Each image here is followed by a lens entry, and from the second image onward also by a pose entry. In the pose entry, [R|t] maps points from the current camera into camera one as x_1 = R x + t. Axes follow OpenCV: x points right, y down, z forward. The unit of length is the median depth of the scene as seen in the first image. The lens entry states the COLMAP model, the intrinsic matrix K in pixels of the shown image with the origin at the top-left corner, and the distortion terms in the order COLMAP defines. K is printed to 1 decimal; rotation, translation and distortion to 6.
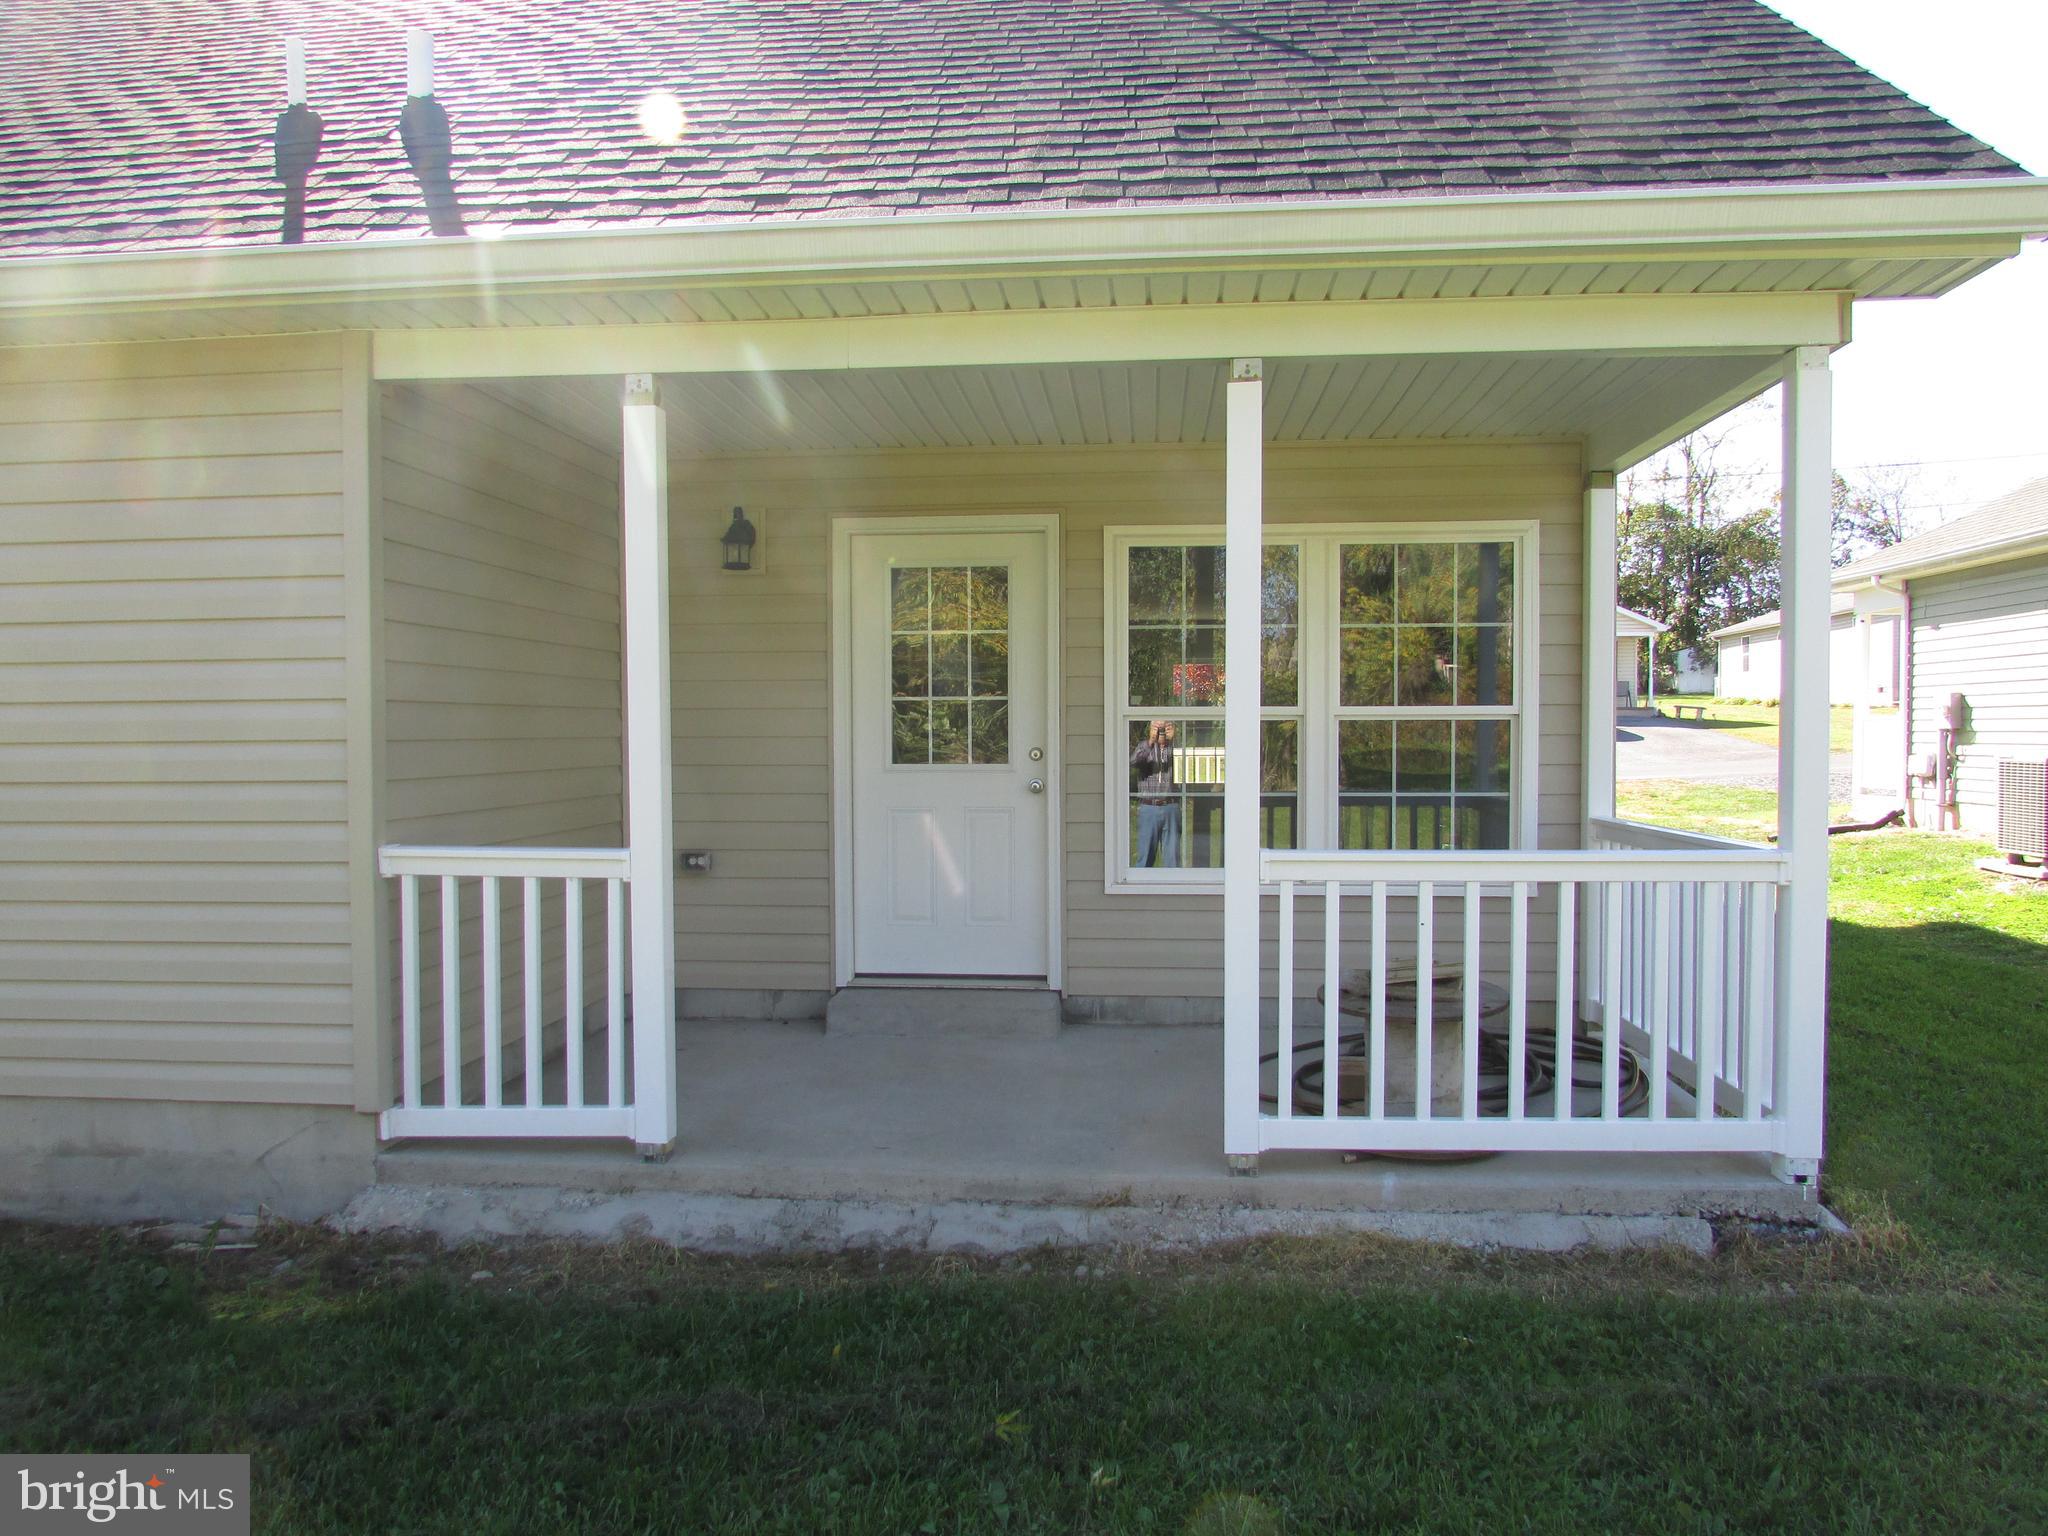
lens RADIAL K [[1437.6, 0, 1024.0], [0, 1437.6, 768.0], [0, 0, 1]] dist [-0.015698, -0.001736]
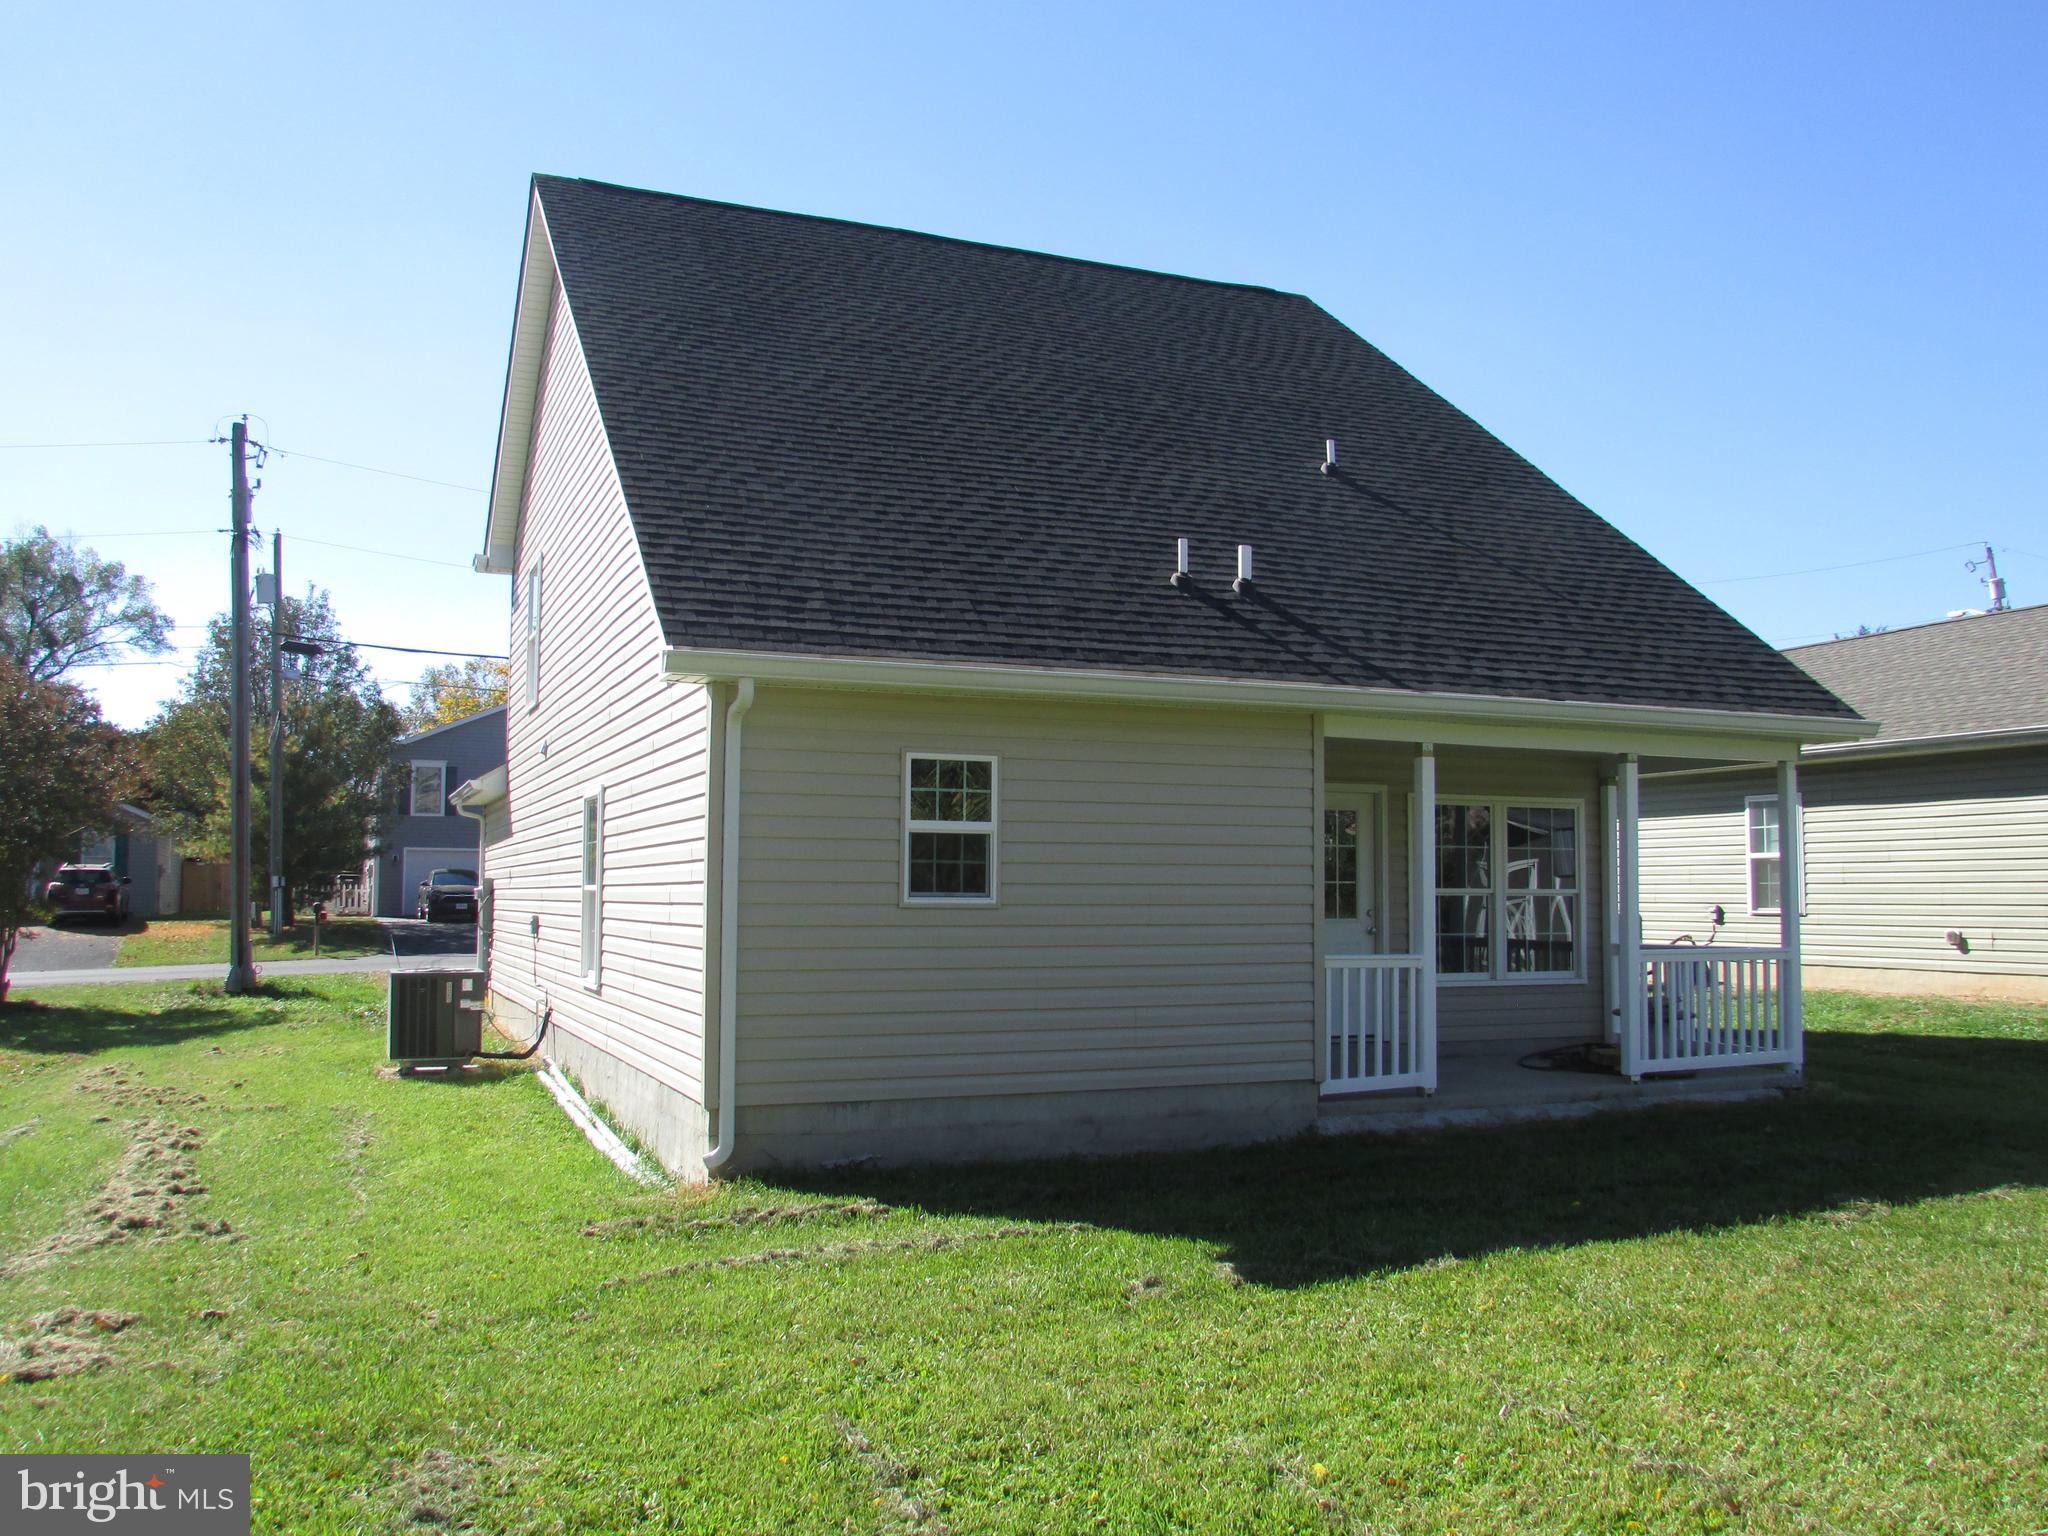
lens RADIAL K [[1687.8, 0, 1024.0], [0, 1687.8, 768.0], [0, 0, 1]] dist [-0.042549, 0.002257]
pose [[0.877985, 0.043247, 0.476730, -1.979087], [0.004777, 0.995069, -0.099066, 0.024146], [-0.478663, 0.089256, 0.873450, -0.961914]]
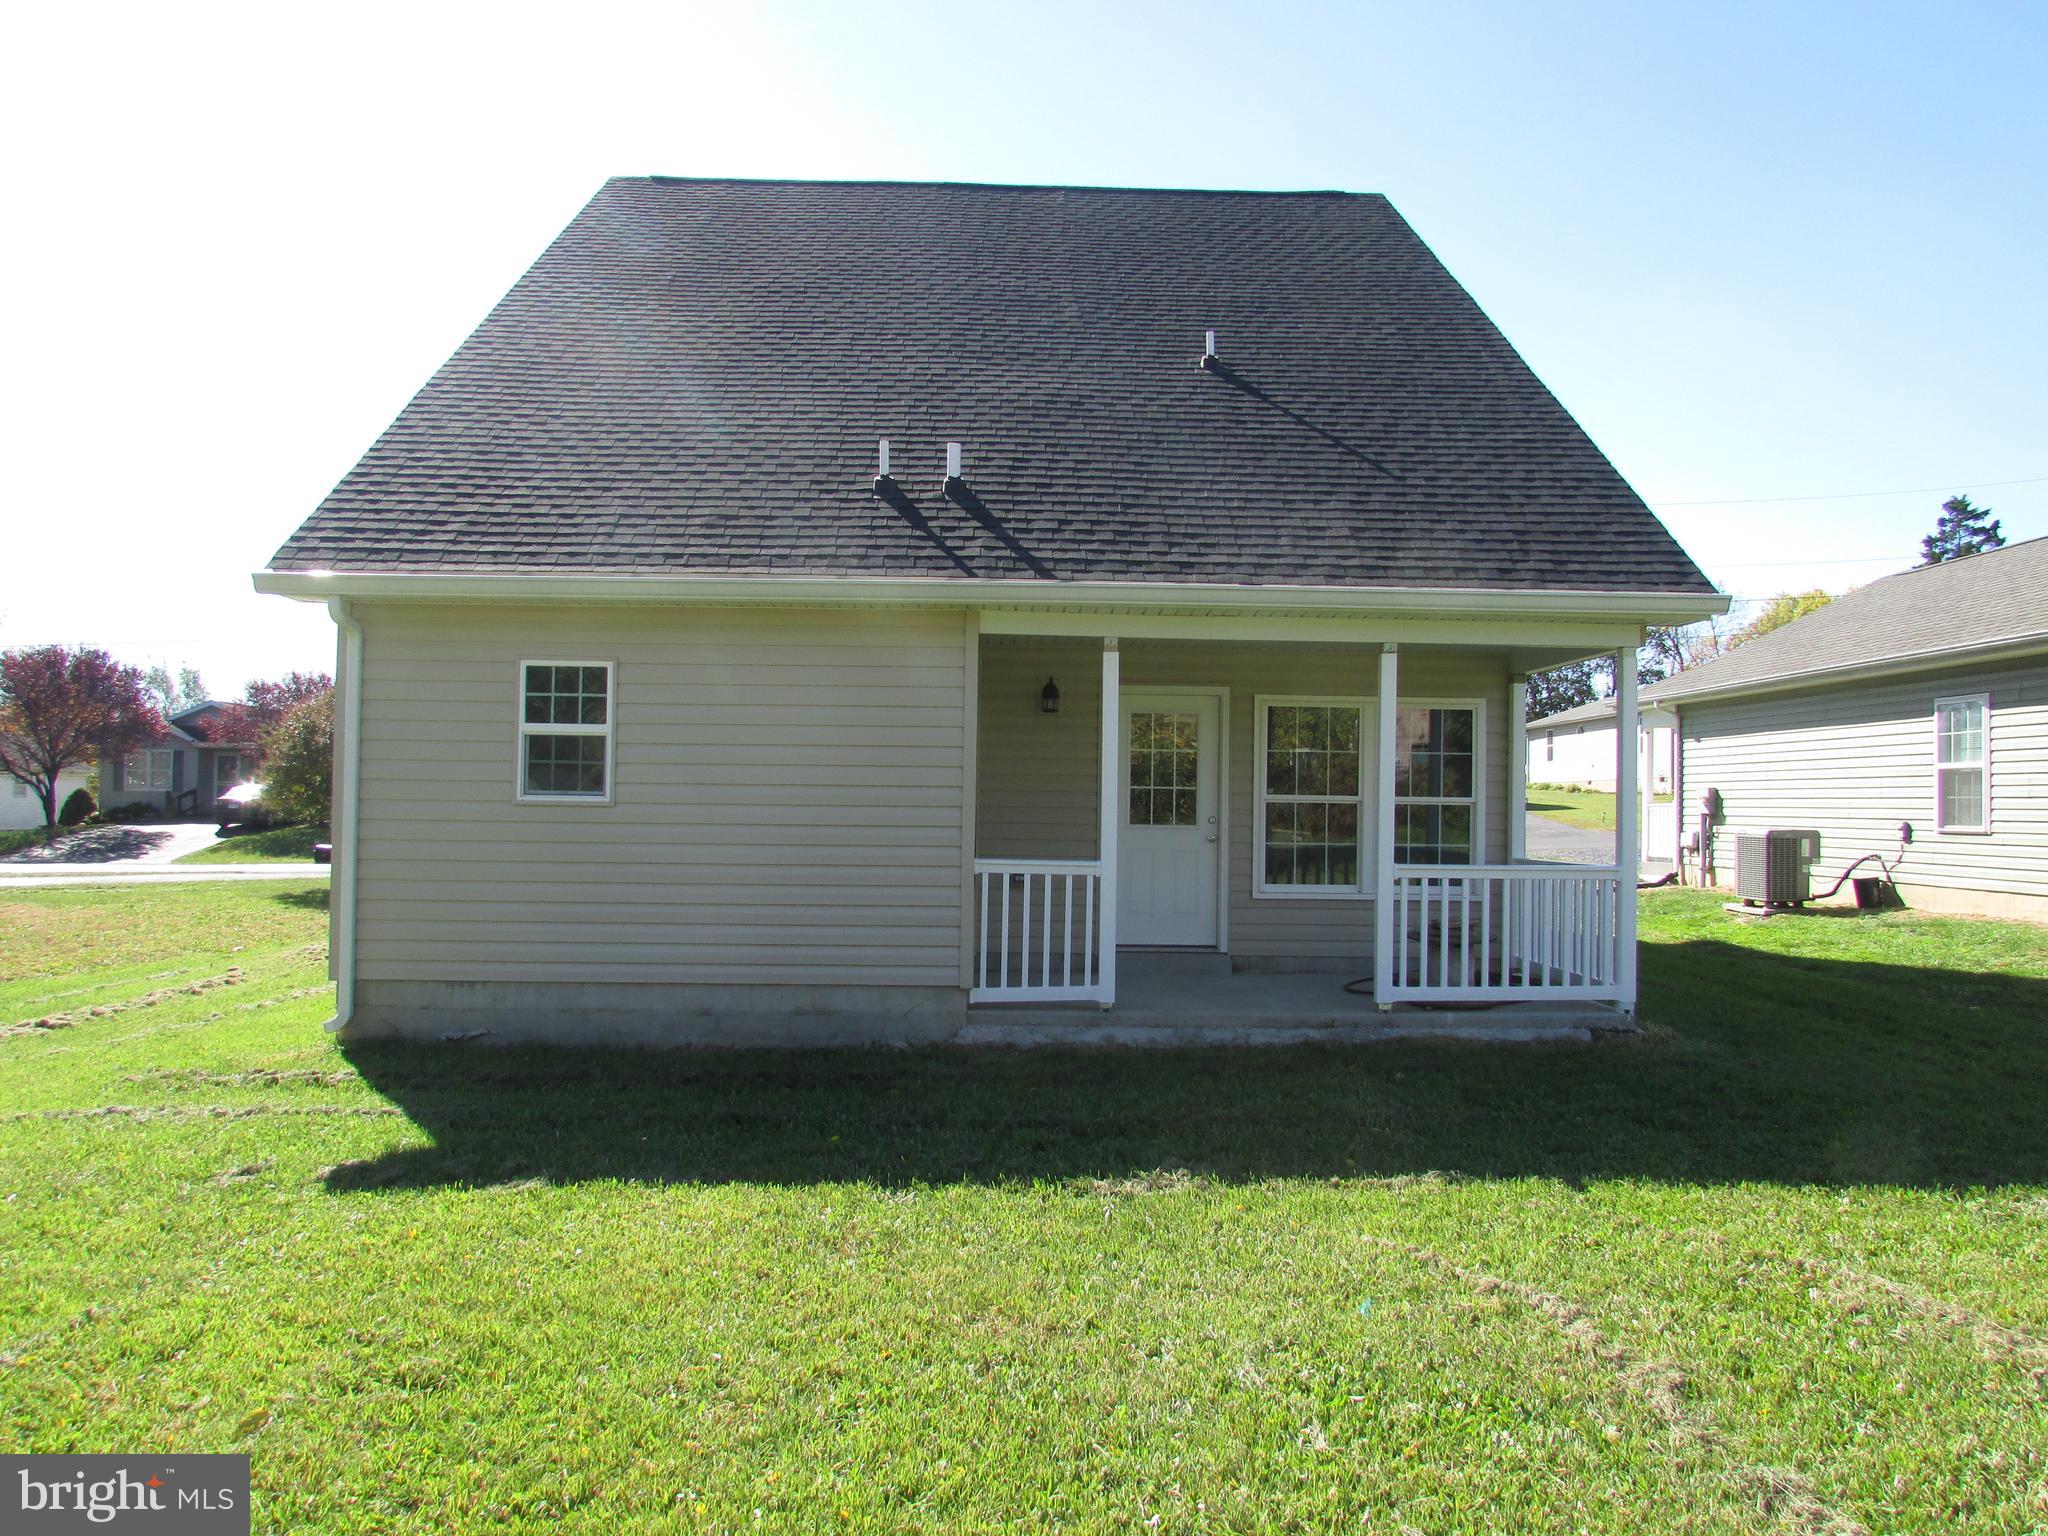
lens RADIAL K [[1437.6, 0, 1024.0], [0, 1437.6, 768.0], [0, 0, 1]] dist [-0.015698, -0.001736]
pose [[0.992611, 0.019645, 0.119738, -0.610454], [-0.013615, 0.998607, -0.050974, 0.028073], [-0.120572, 0.048967, 0.991496, -1.030461]]
